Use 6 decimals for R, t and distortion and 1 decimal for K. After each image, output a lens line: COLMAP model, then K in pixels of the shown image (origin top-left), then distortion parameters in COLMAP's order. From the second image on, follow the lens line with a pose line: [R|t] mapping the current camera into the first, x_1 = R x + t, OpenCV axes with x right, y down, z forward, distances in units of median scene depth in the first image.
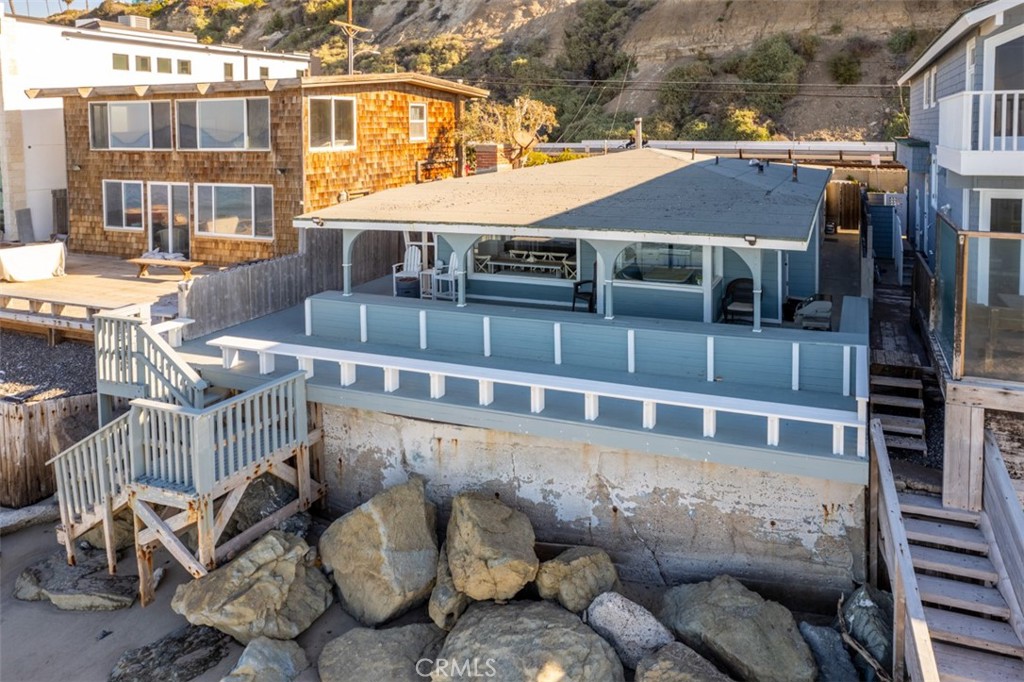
lens RADIAL K [[677.4, 0, 616.0], [0, 677.4, 154.4], [0, 0, 1]] dist [-0.058118, 0.024208]
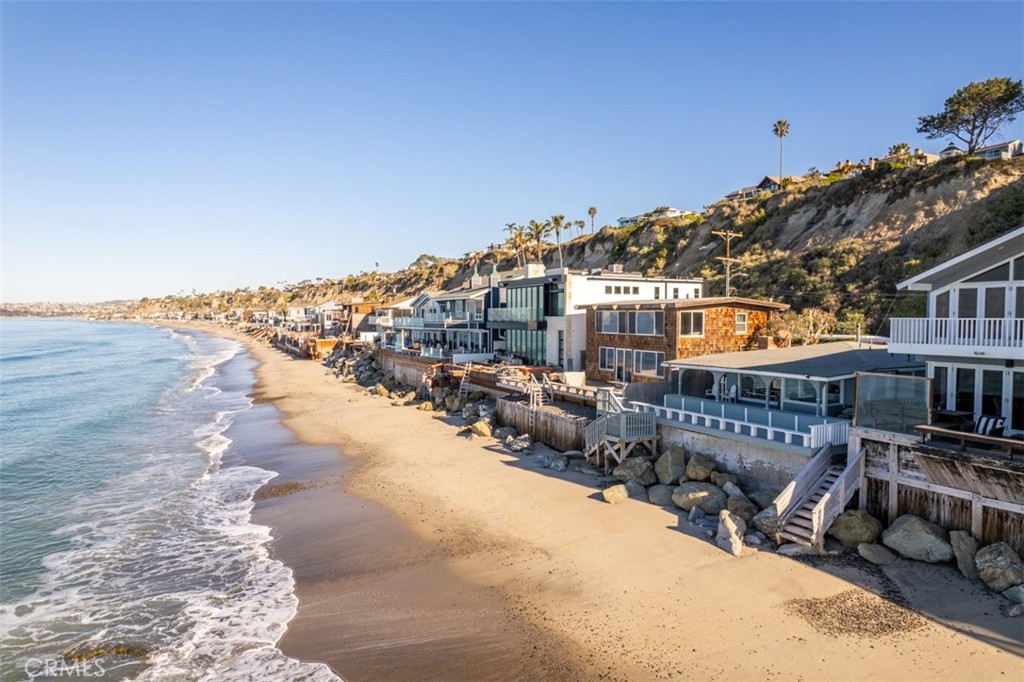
lens RADIAL K [[652.4, 0, 512.0], [0, 652.4, 341.0], [0, 0, 1]] dist [-0.131677, 0.105997]
pose [[0.706116, 0.032151, -0.707366, 0.559331], [-0.035043, 0.999331, 0.010439, 0.005147], [0.707229, 0.017417, 0.706770, -0.750485]]
